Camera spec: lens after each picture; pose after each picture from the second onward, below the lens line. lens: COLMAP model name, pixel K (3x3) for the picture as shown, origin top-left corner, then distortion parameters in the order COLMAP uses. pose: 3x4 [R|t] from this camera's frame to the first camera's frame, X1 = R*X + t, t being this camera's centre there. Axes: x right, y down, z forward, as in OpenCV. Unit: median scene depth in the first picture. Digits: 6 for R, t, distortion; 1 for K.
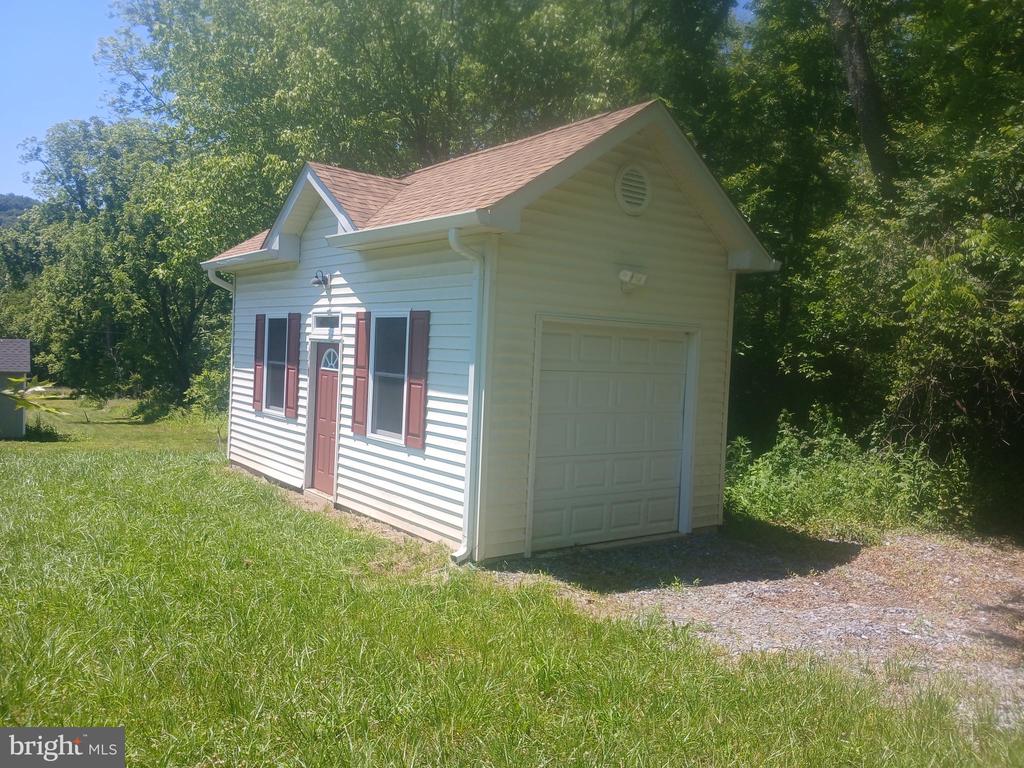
lens RADIAL K [[799.8, 0, 510.5], [0, 799.8, 387.2], [0, 0, 1]] dist [0.119330, -0.272012]
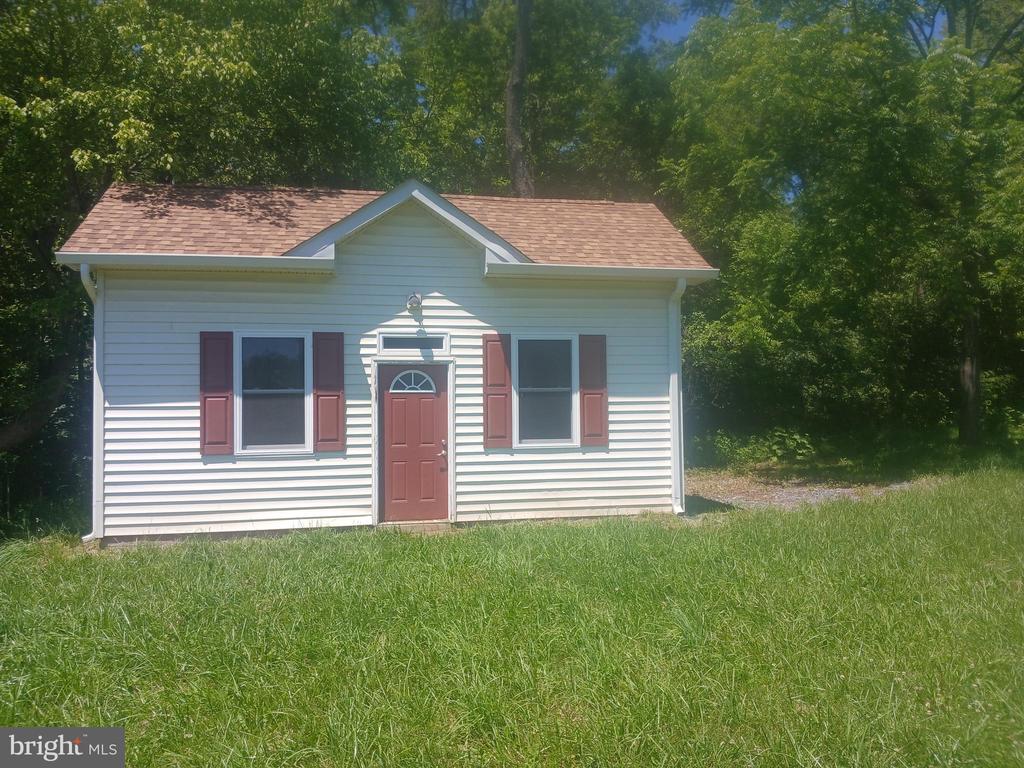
lens RADIAL K [[799.8, 0, 510.5], [0, 799.8, 387.2], [0, 0, 1]] dist [0.119330, -0.272012]
pose [[0.416012, -0.025681, 0.908996, -1.101115], [0.072949, 0.997322, -0.005210, -0.014553], [-0.906428, 0.068478, 0.416772, 0.511956]]
